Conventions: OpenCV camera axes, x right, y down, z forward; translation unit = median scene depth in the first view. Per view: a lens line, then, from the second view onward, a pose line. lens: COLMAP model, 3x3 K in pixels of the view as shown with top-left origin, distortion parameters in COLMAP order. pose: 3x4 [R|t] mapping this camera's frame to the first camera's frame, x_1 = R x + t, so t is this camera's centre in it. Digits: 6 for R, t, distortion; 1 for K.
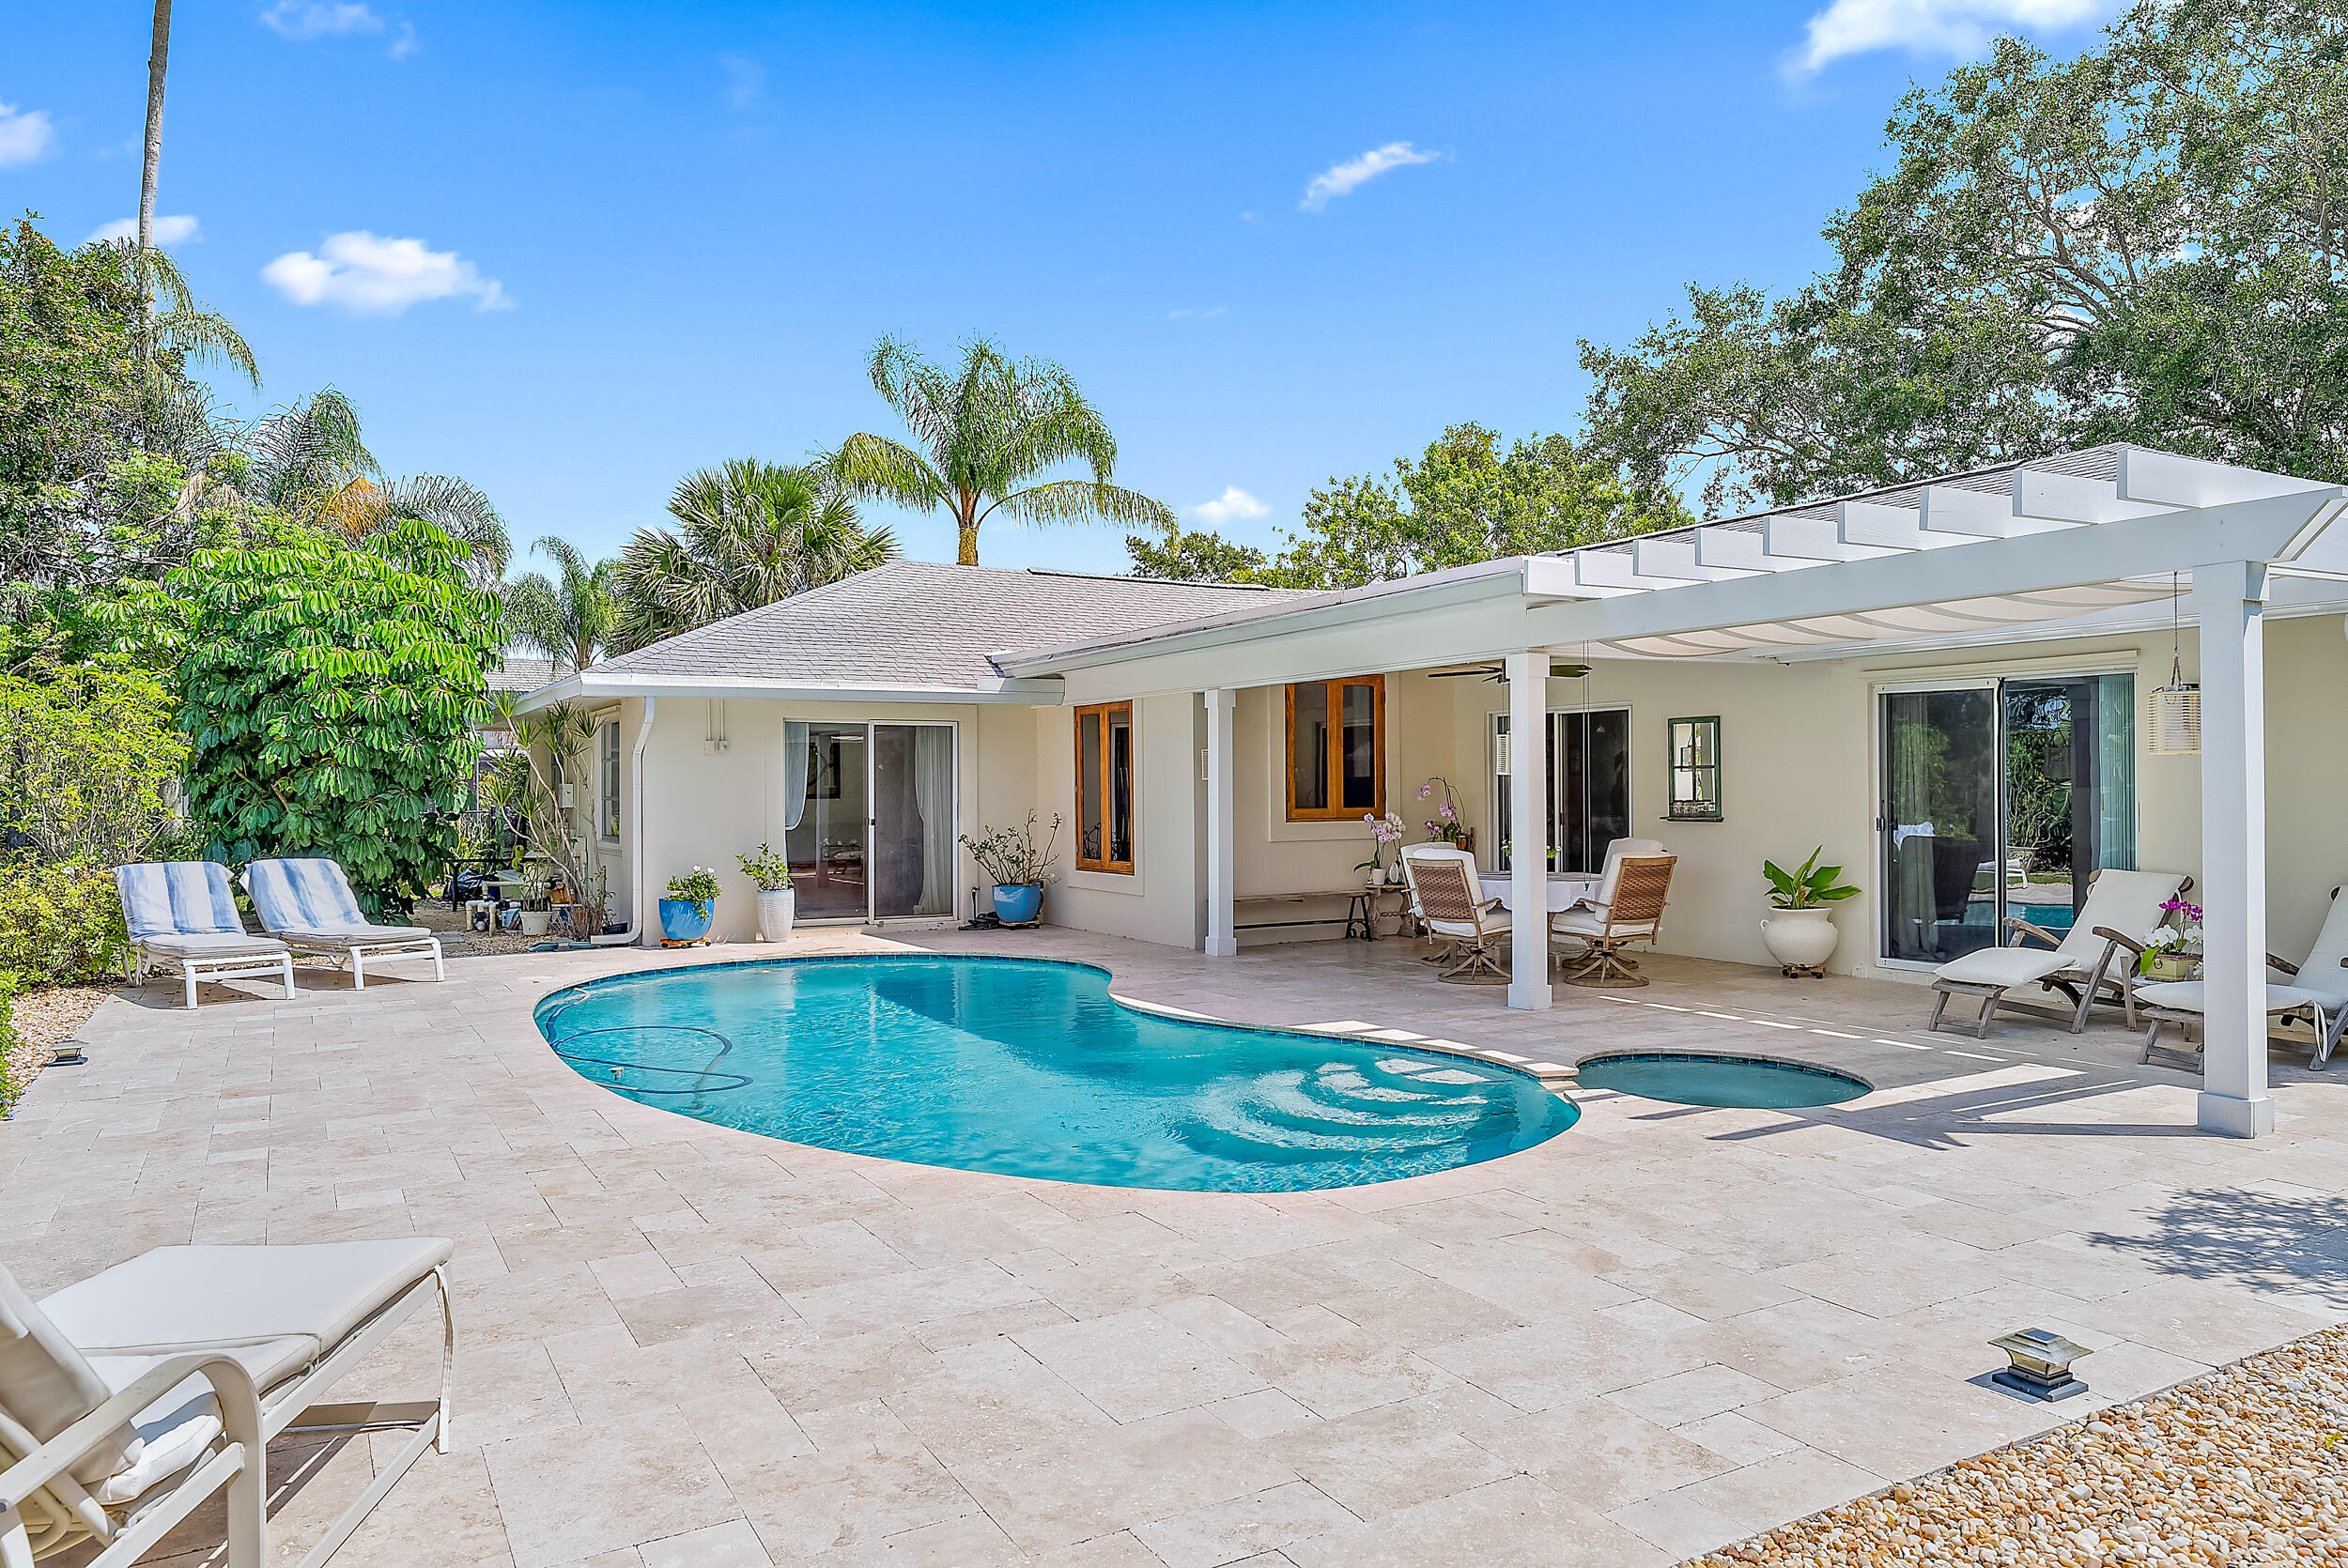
lens RADIAL K [[1519.9, 0, 1172.1], [0, 1519.9, 782.5], [0, 0, 1]] dist [-0.003330, -0.001262]
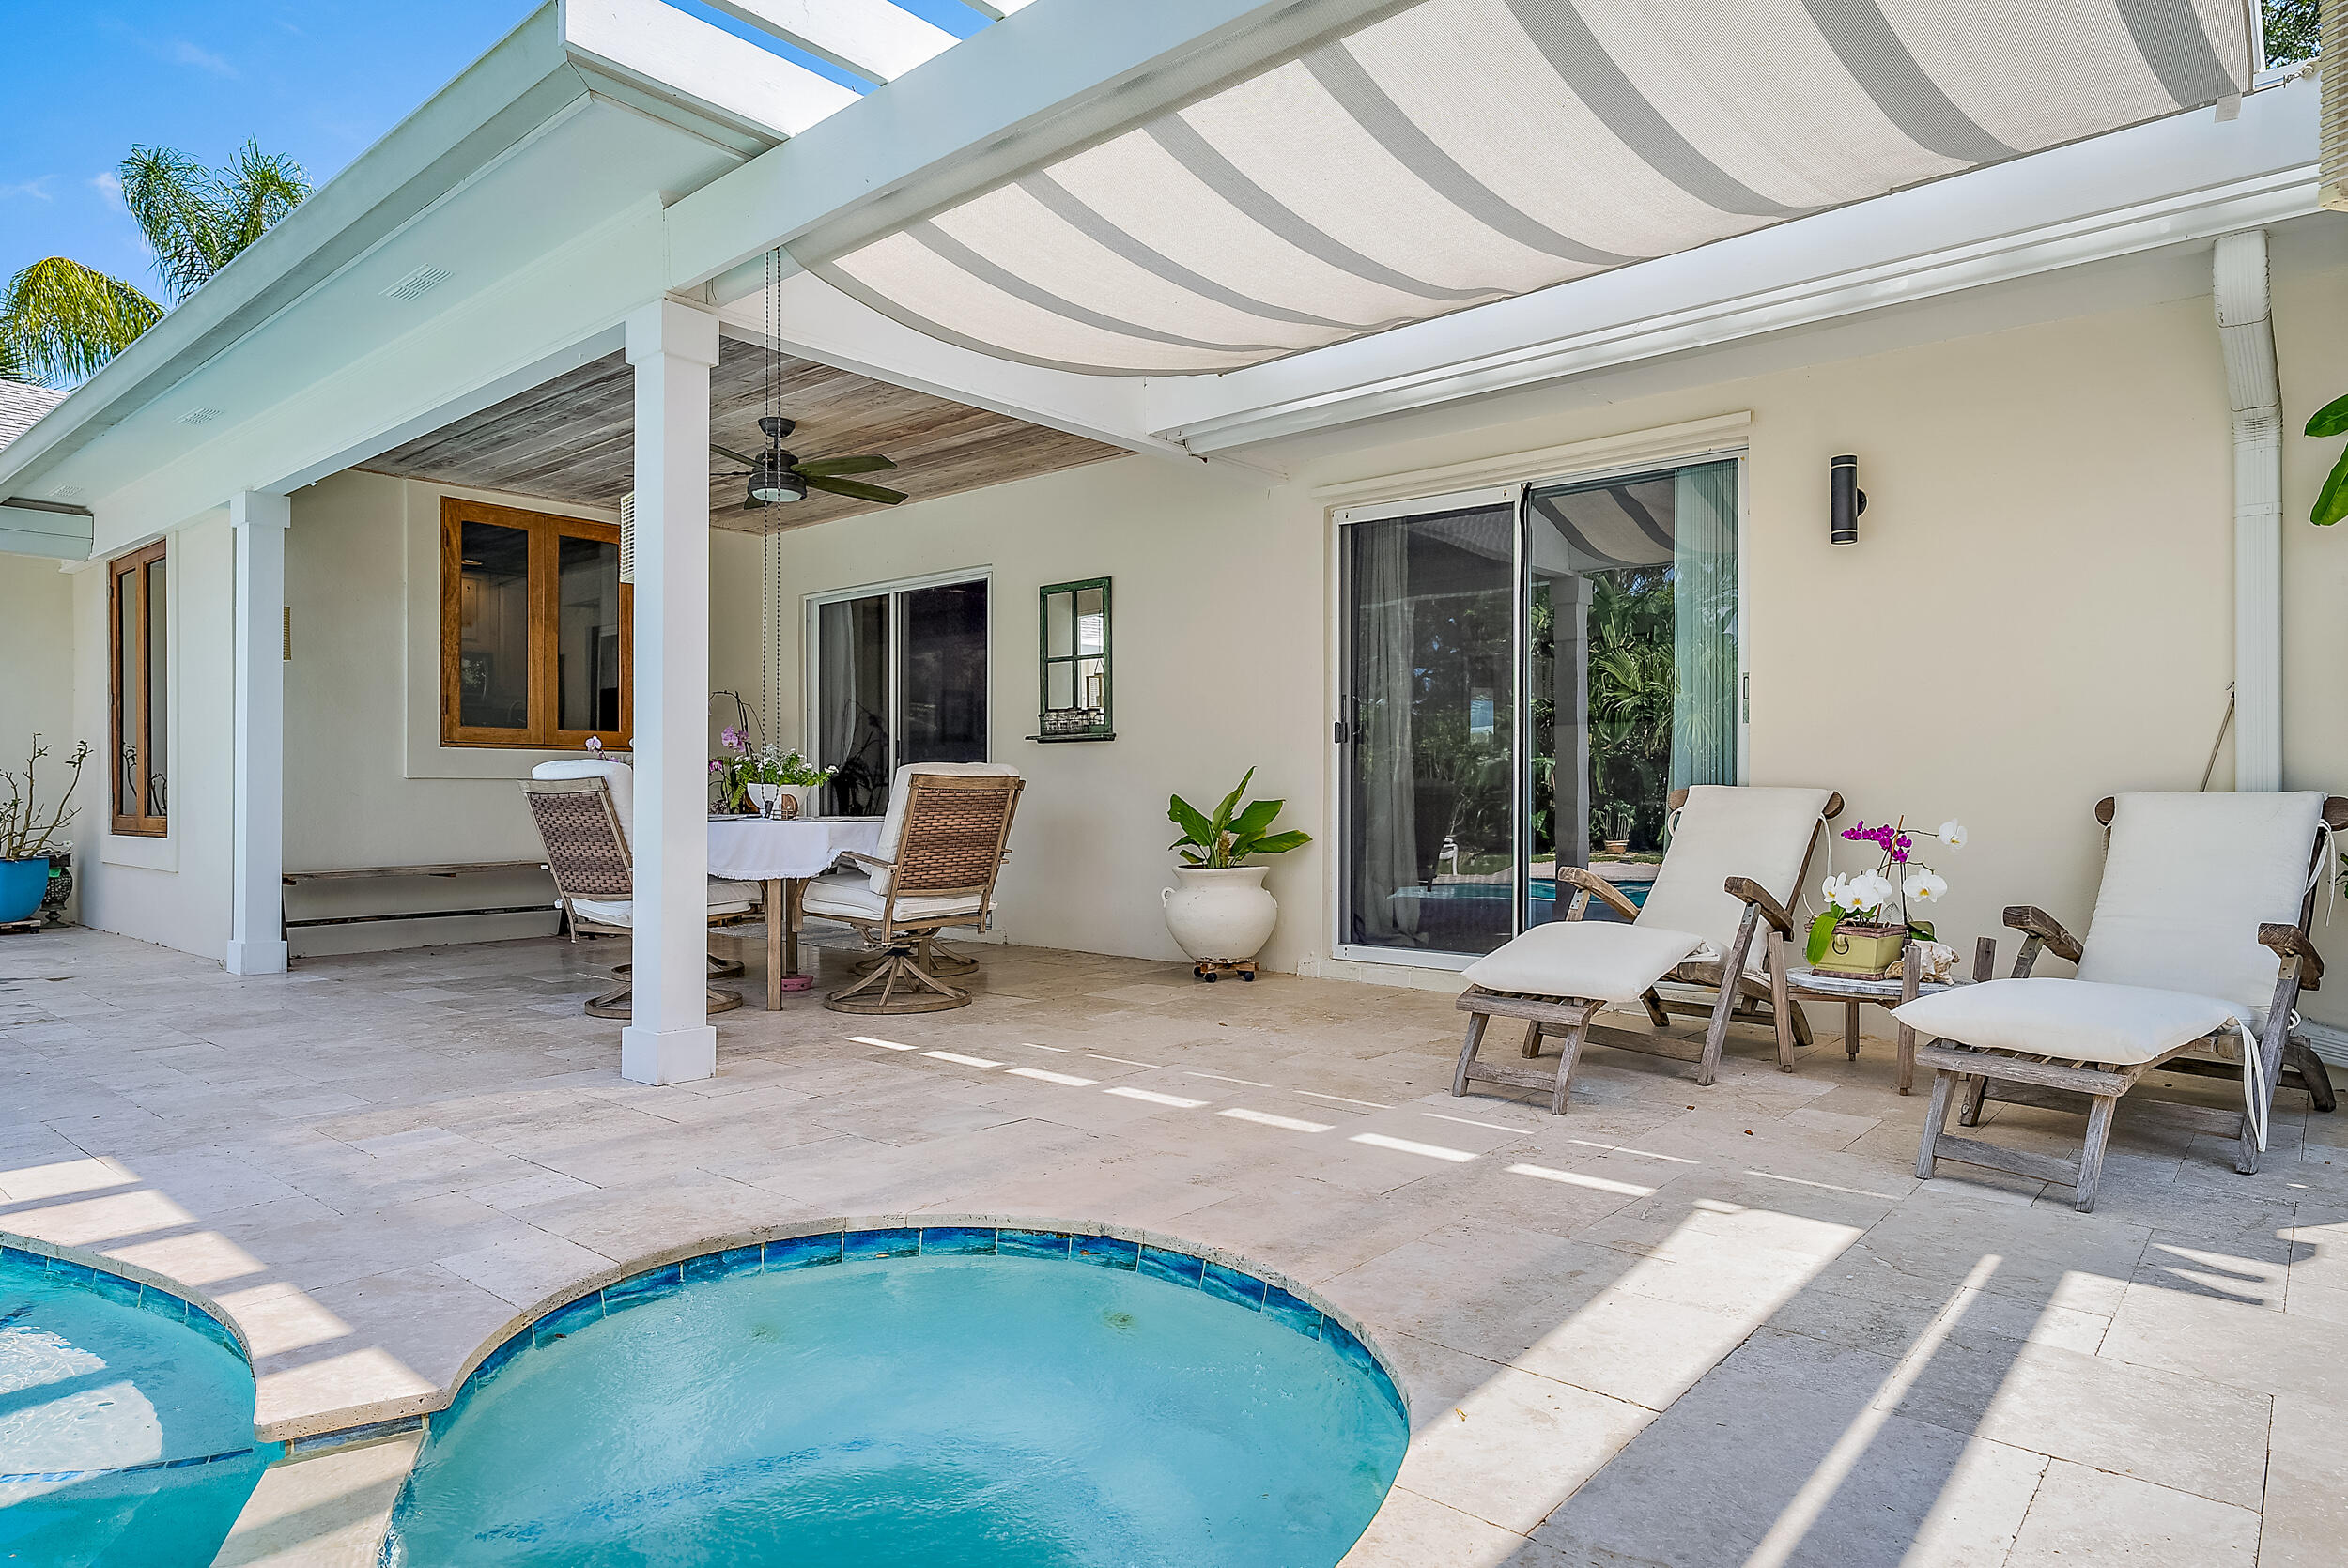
lens RADIAL K [[1351.7, 0, 1177.4], [0, 1351.7, 793.8], [0, 0, 1]] dist [0.000258, 0.000011]
pose [[0.940983, 0.007150, 0.338379, 0.213846], [-0.007720, 0.999970, 0.000340, 0.053665], [-0.338366, -0.002932, 0.941010, 0.497217]]
